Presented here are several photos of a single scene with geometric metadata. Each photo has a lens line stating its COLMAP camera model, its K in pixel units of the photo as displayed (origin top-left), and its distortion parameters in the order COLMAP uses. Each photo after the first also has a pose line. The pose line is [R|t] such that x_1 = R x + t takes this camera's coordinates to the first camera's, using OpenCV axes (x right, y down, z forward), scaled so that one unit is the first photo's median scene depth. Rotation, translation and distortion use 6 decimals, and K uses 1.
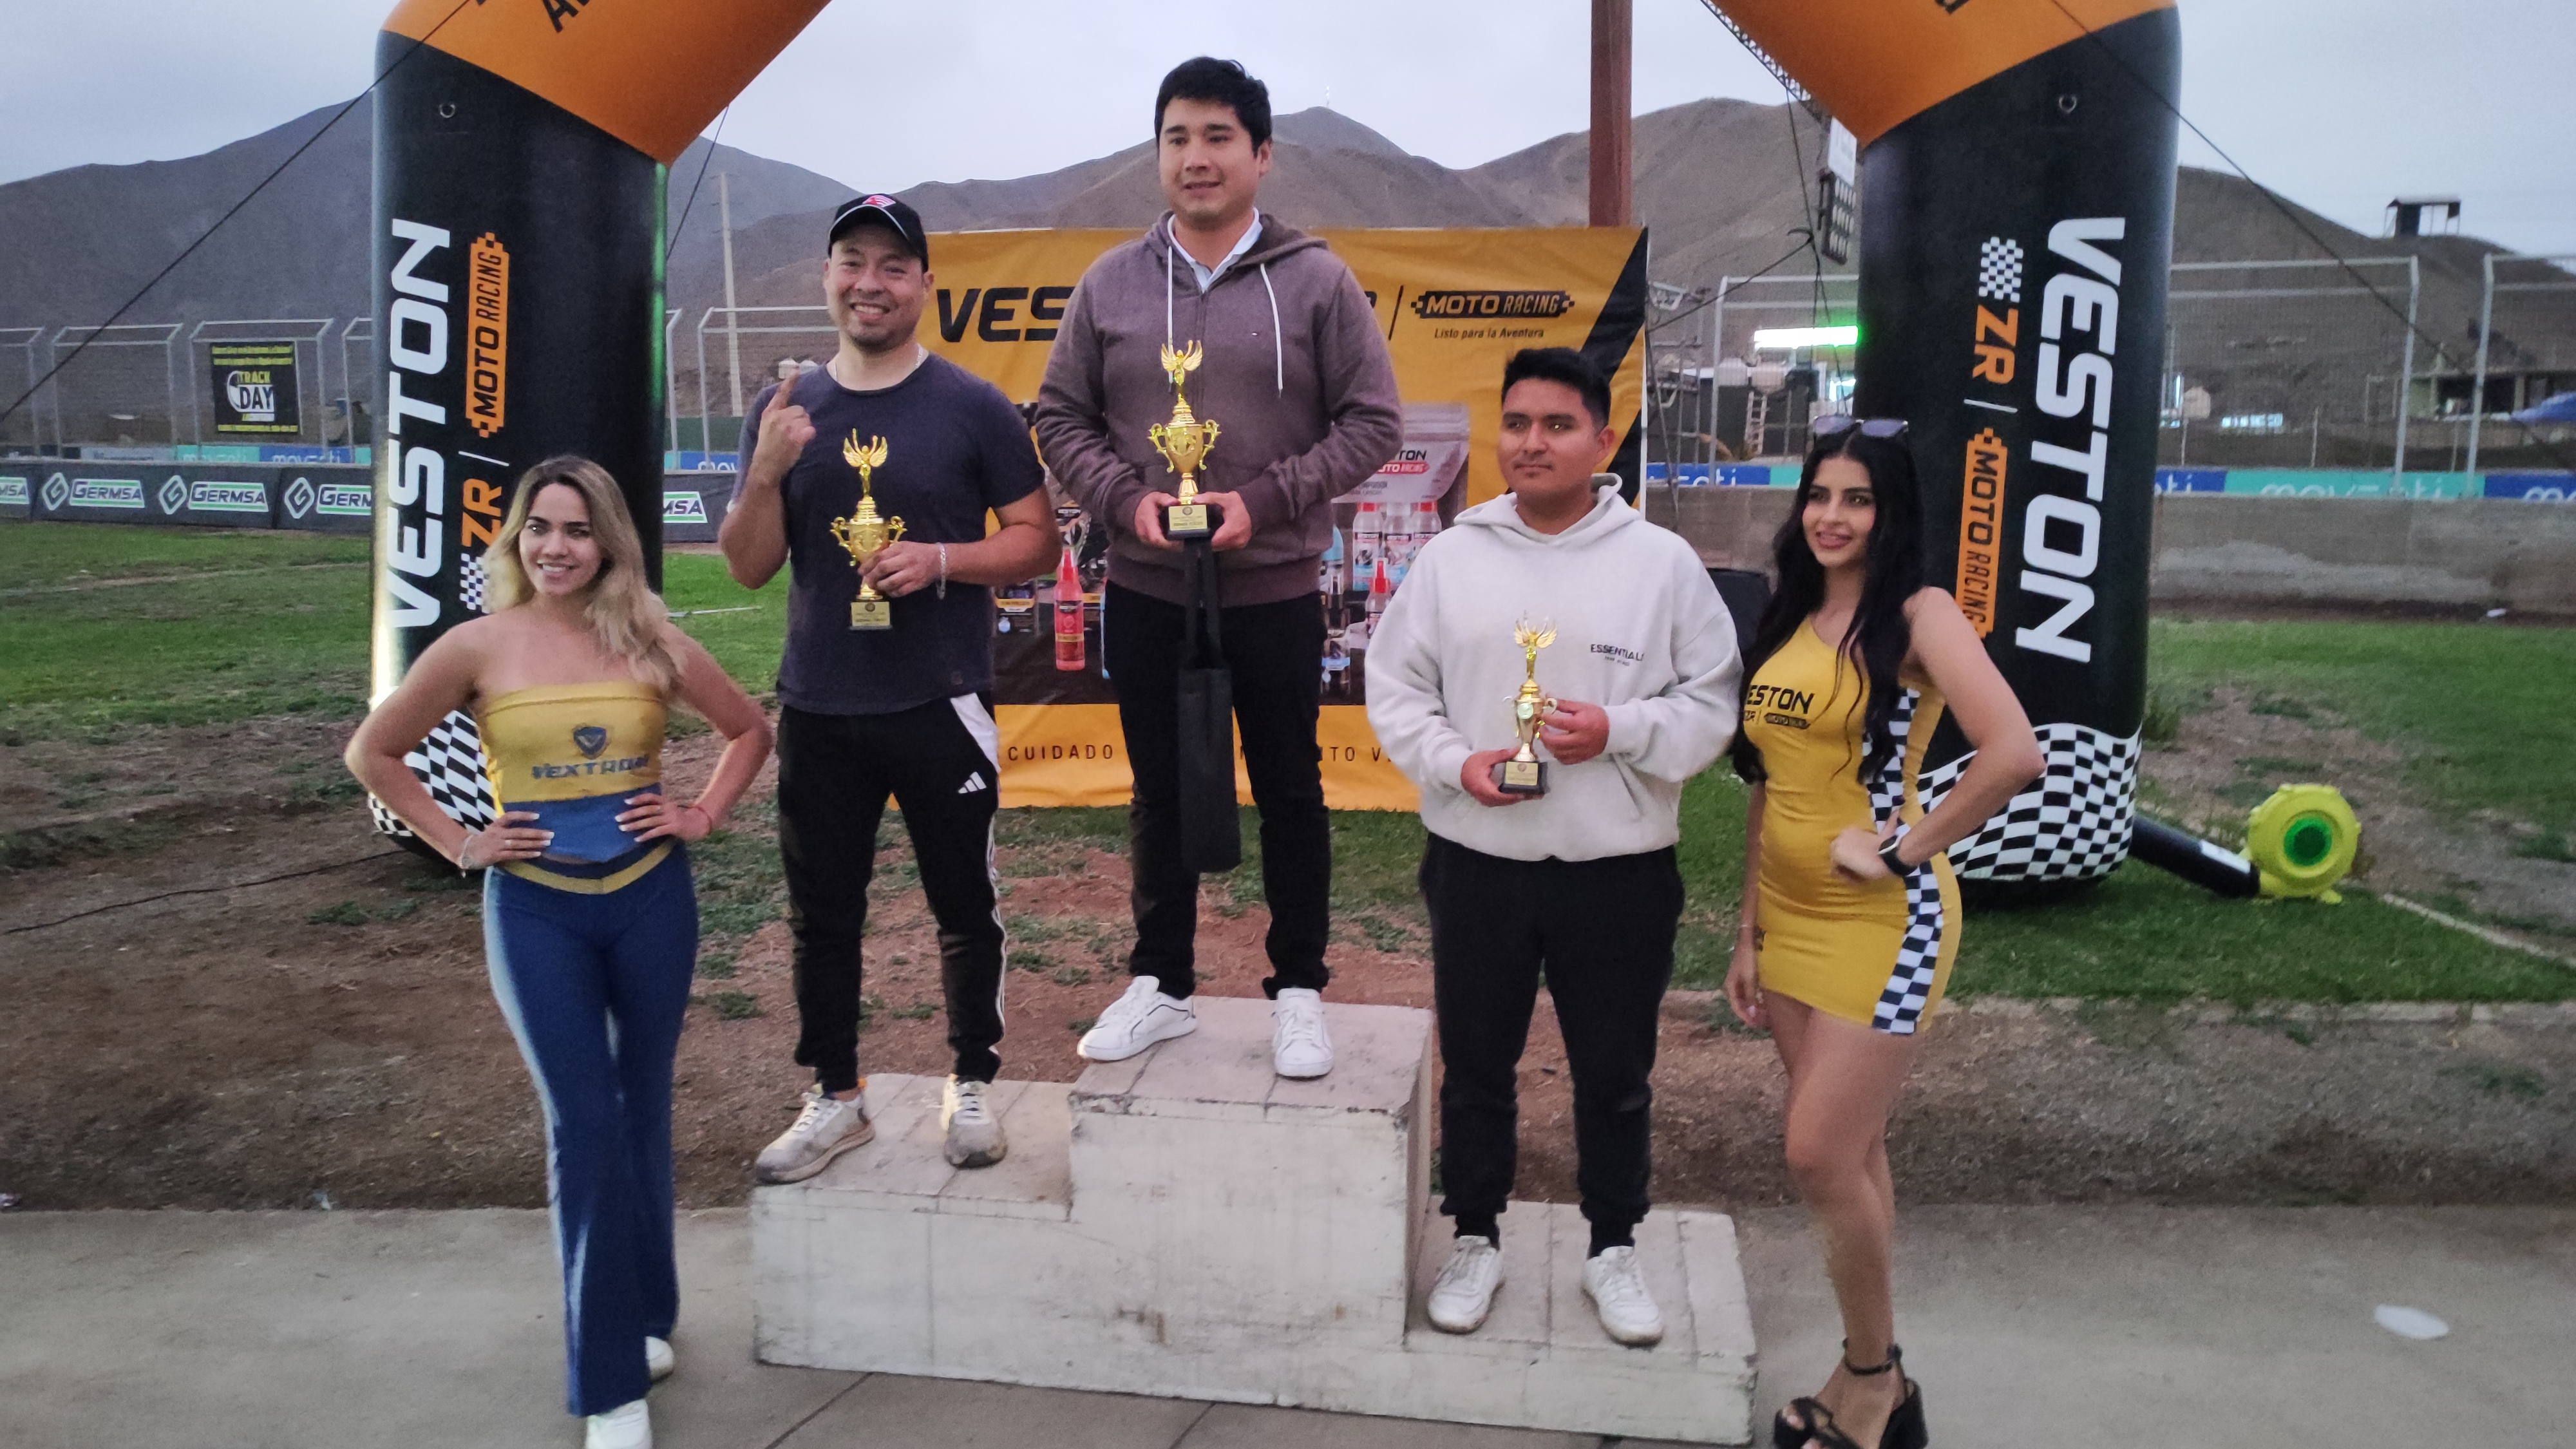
lens RADIAL K [[1769.6, 0, 1301.9], [0, 1769.6, 720.1], [0, 0, 1]] dist [0.022611, -0.020805]
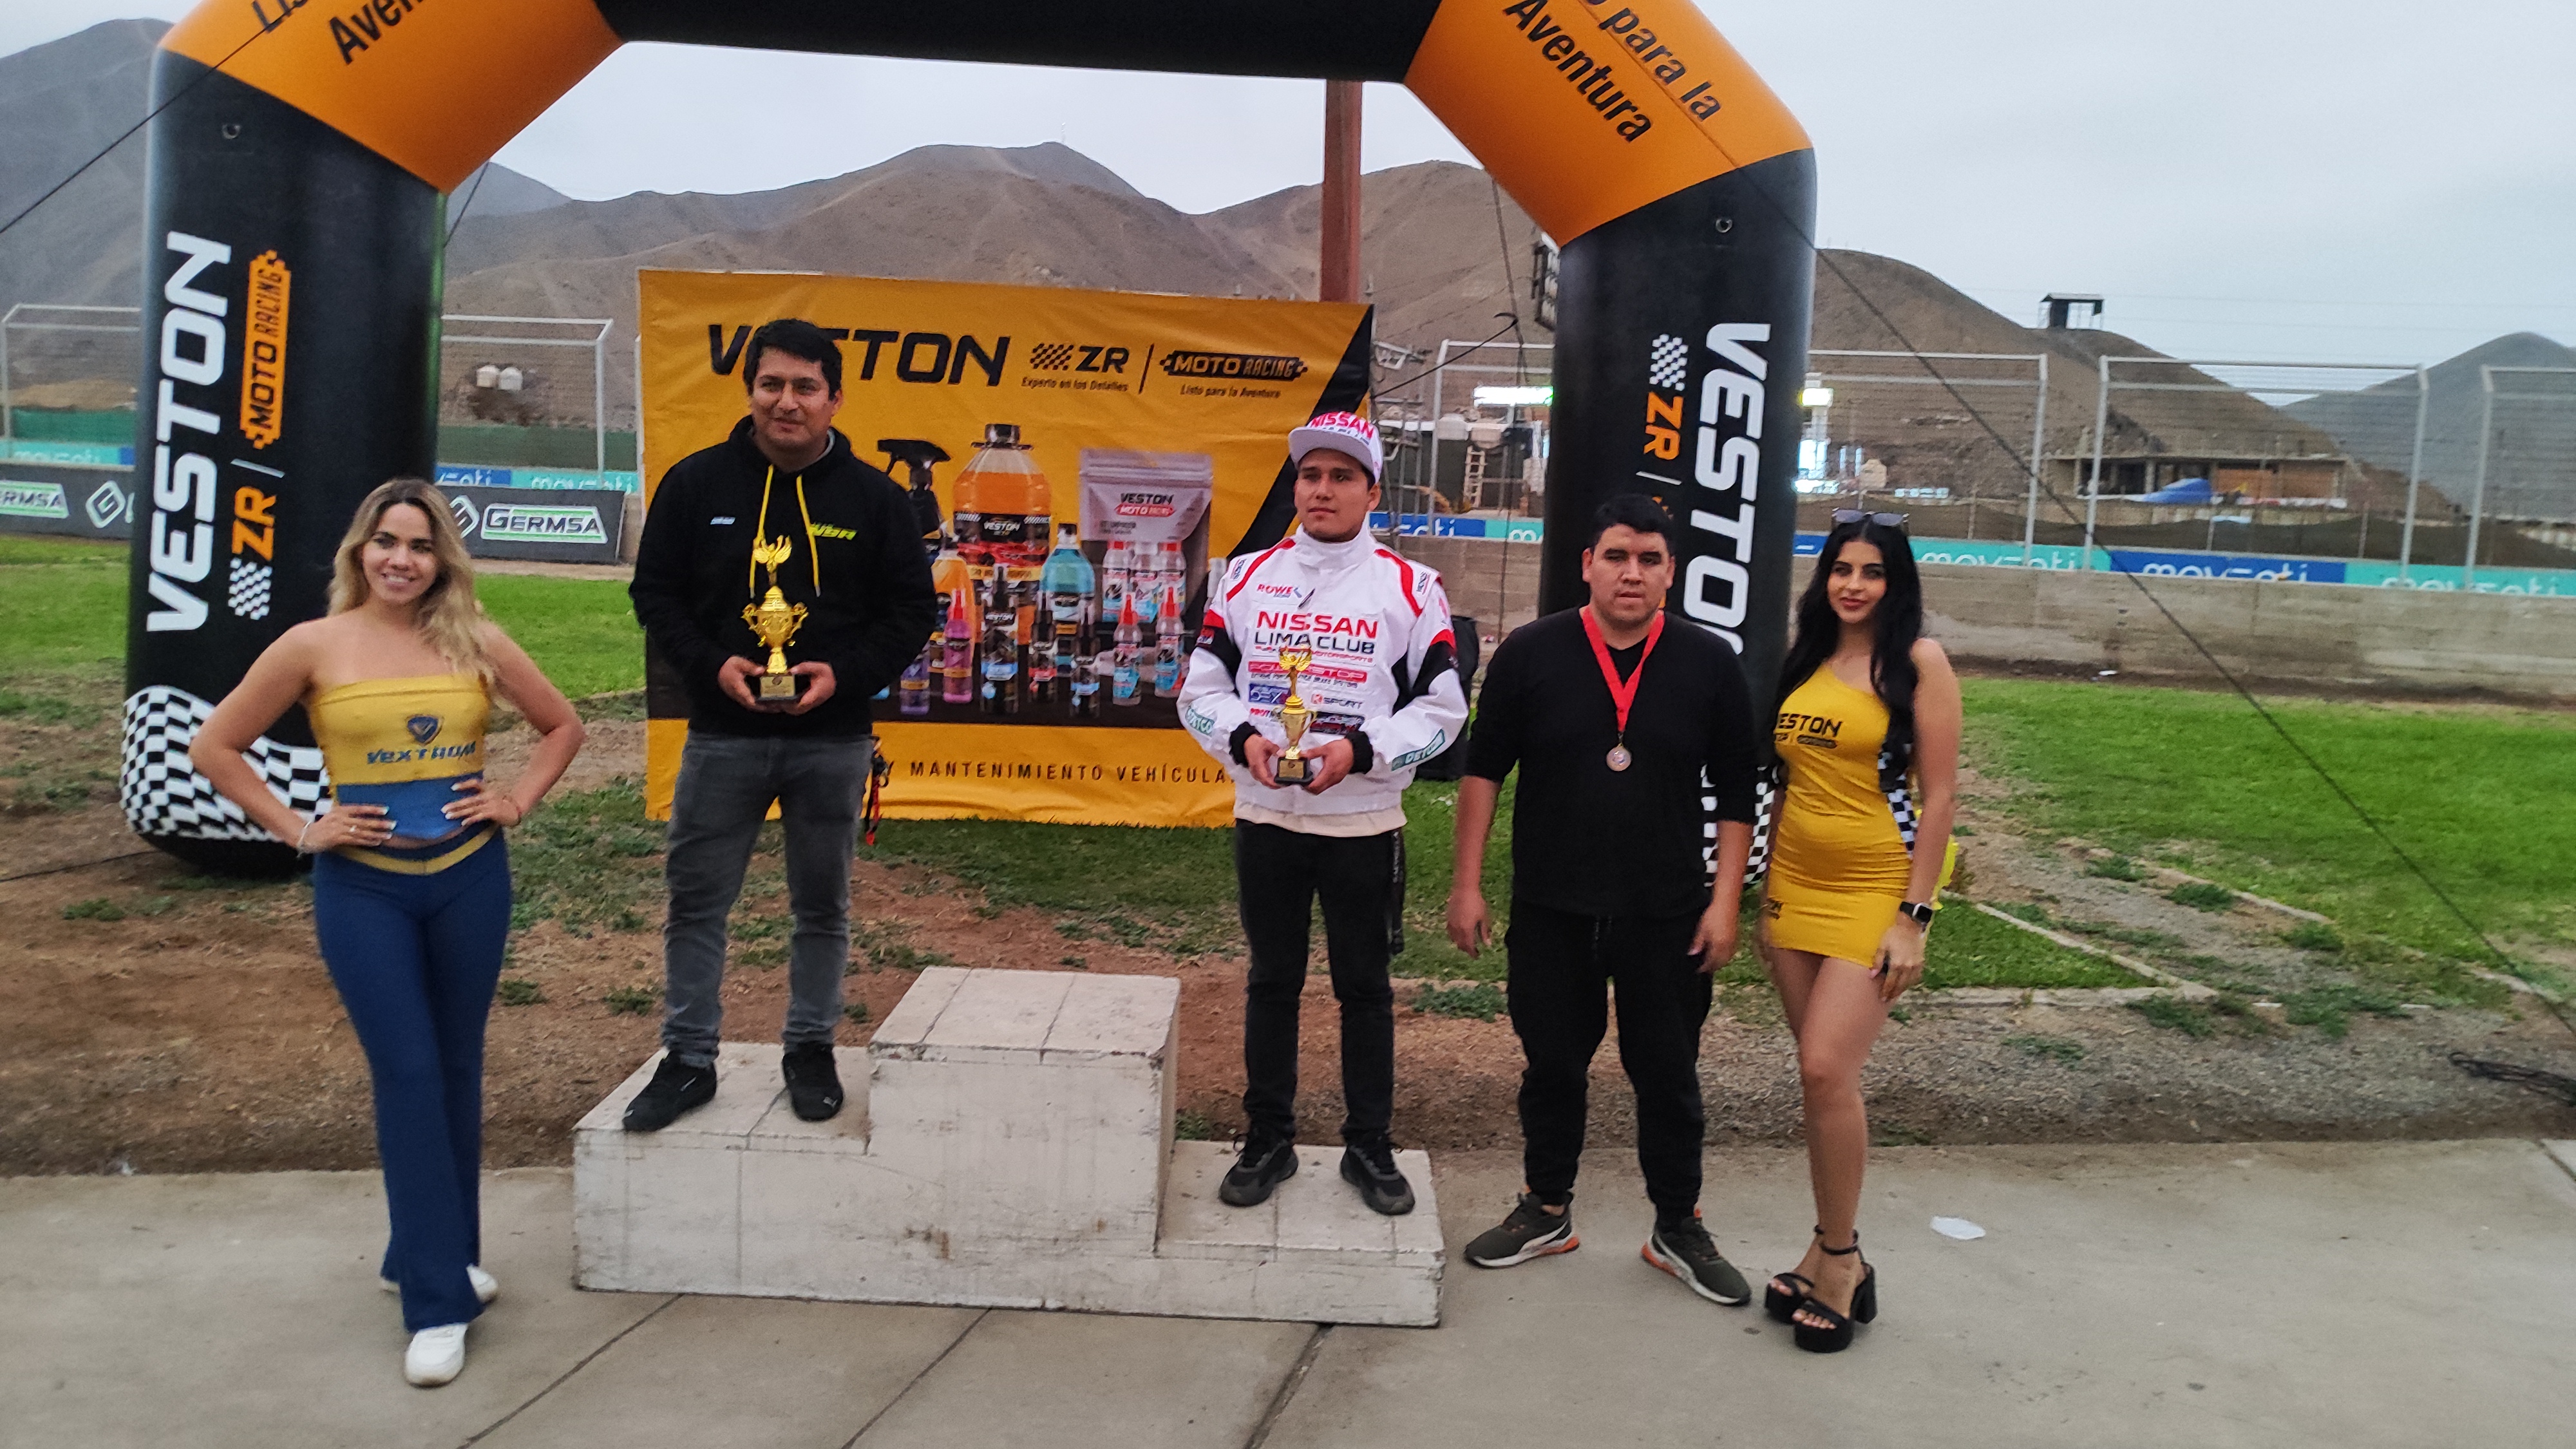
lens RADIAL K [[1776.9, 0, 1288.0], [0, 1776.9, 724.5], [0, 0, 1]] dist [0.028282, -0.028337]
pose [[0.988917, 0.020198, 0.147091, -0.021338], [-0.017363, 0.999638, -0.020532, 0.012819], [-0.147453, 0.017750, 0.988910, -0.115250]]
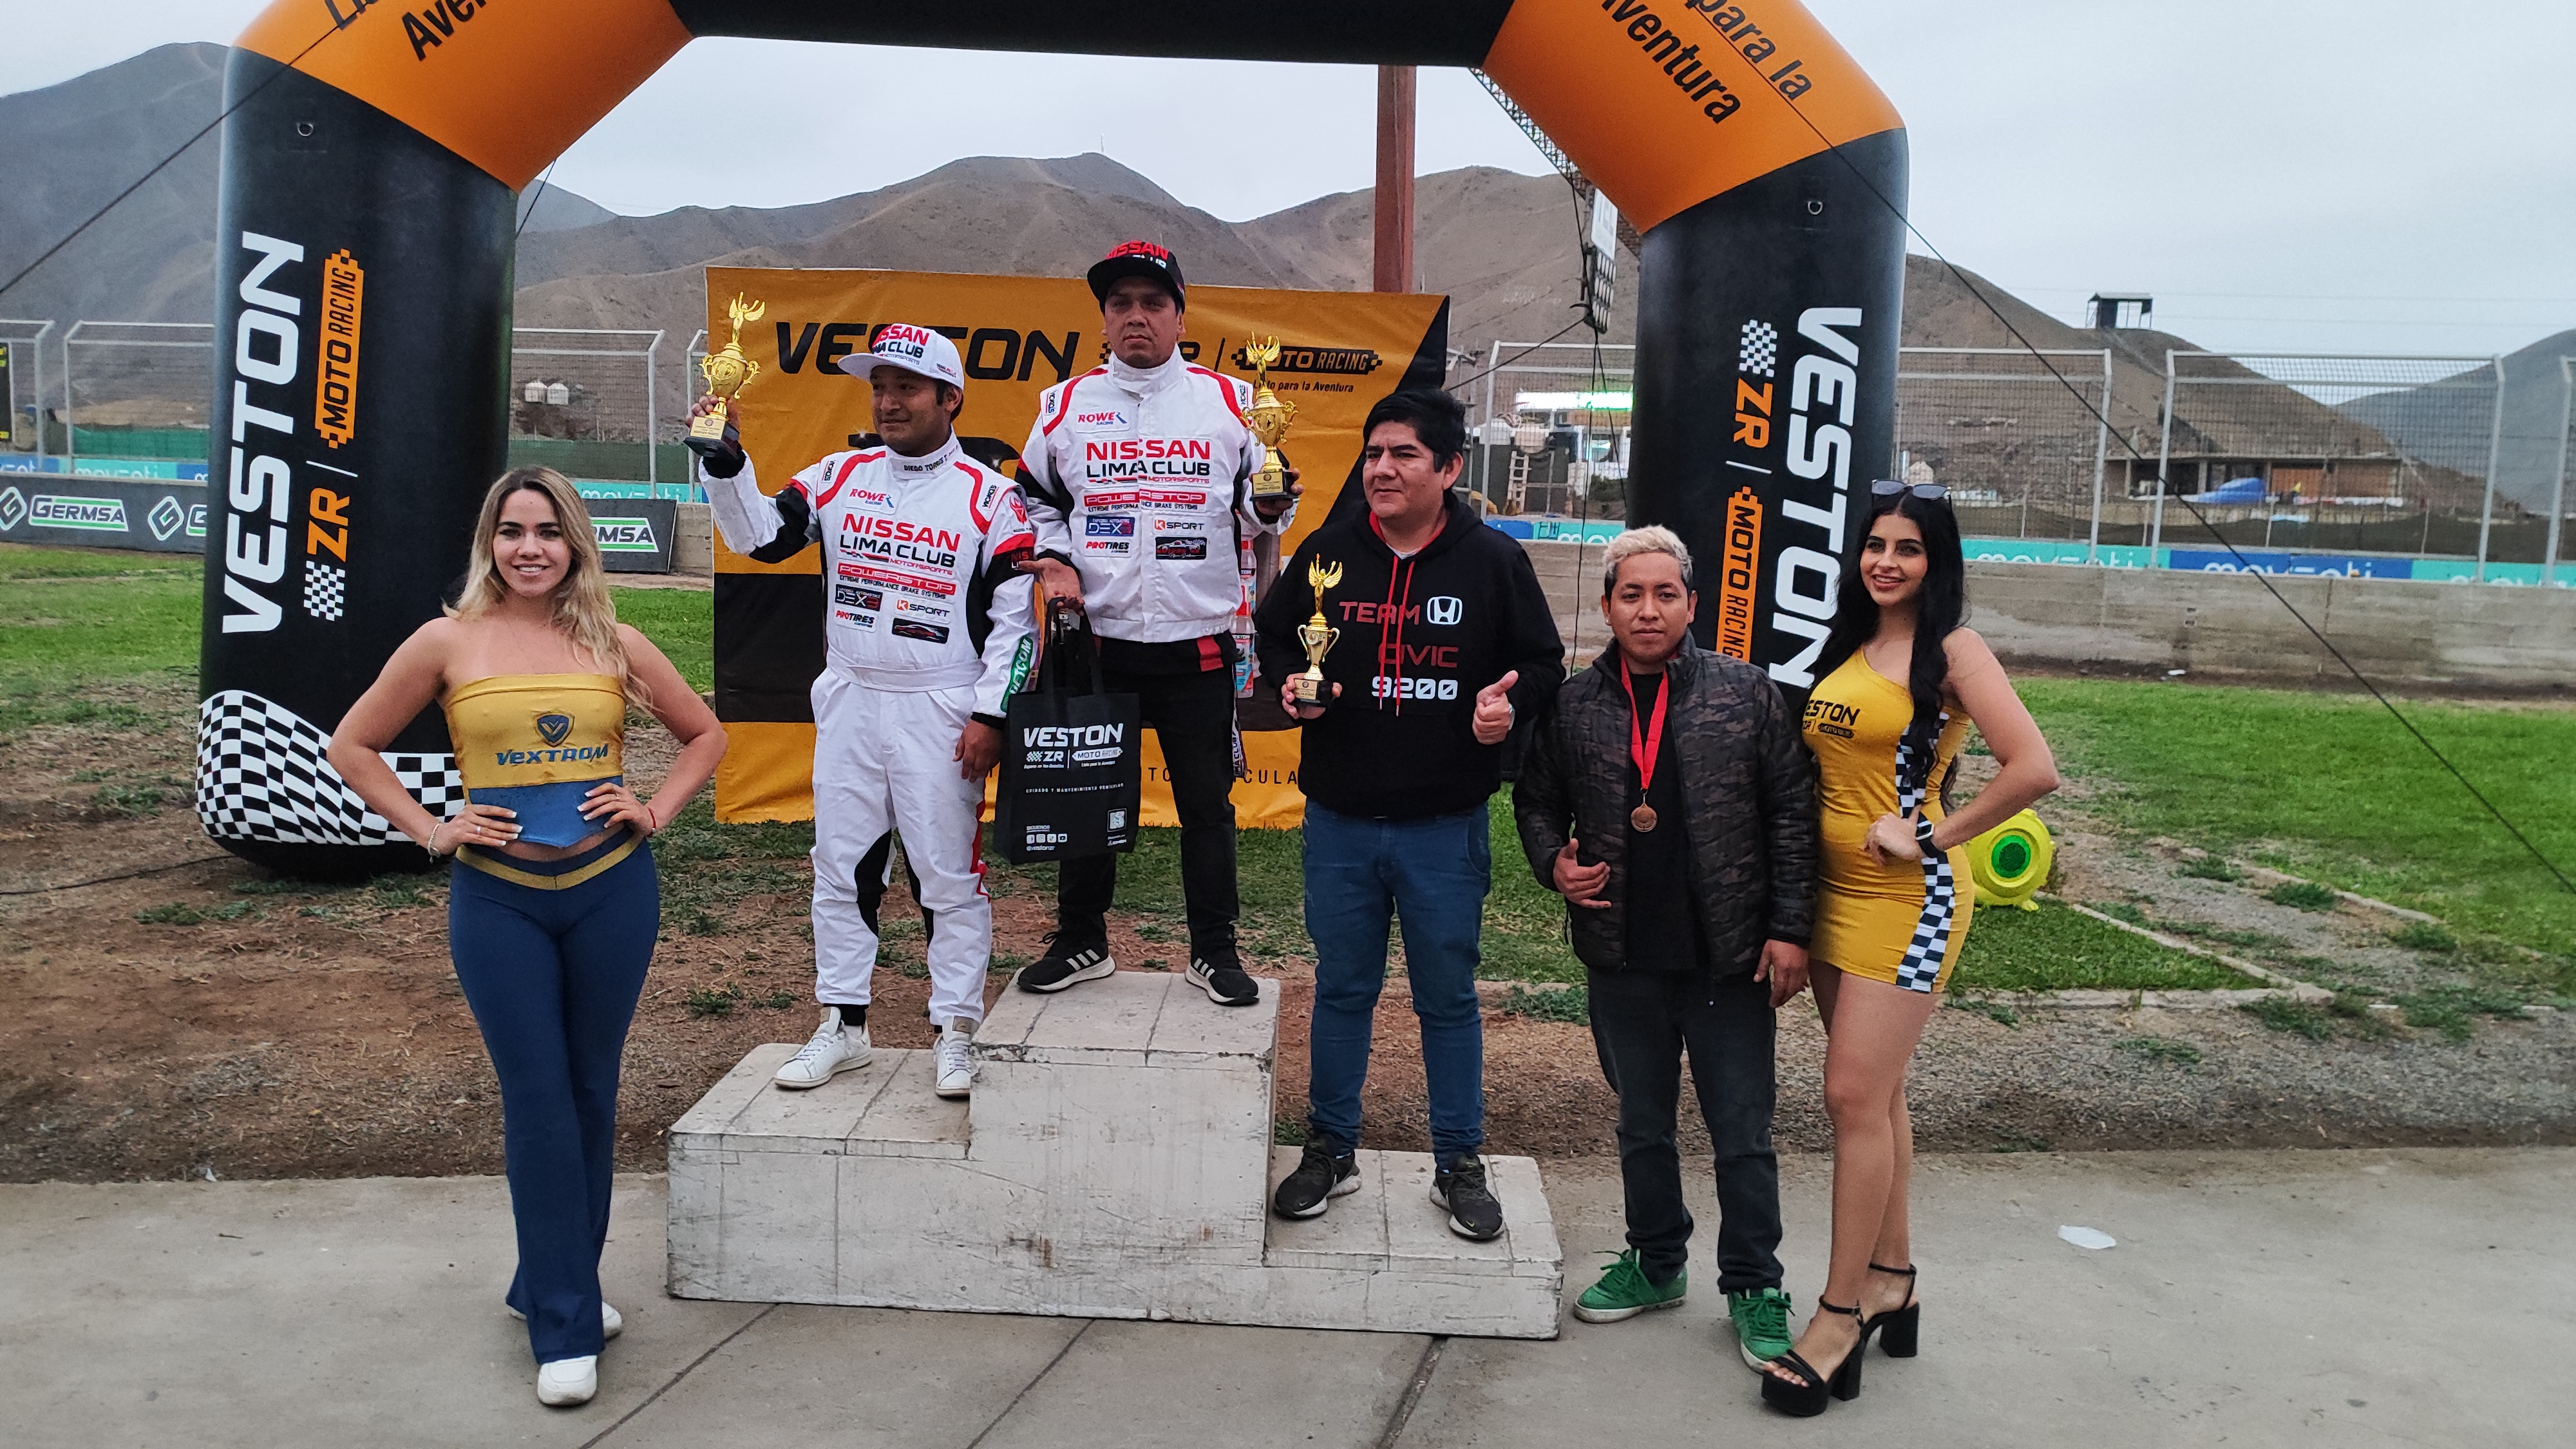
lens RADIAL K [[1776.9, 0, 1288.0], [0, 1776.9, 724.5], [0, 0, 1]] dist [0.028282, -0.028337]
pose [[0.991996, 0.015550, 0.125305, -0.044474], [-0.012491, 0.999606, -0.025154, 0.019780], [-0.125646, 0.023387, 0.991799, -0.088931]]
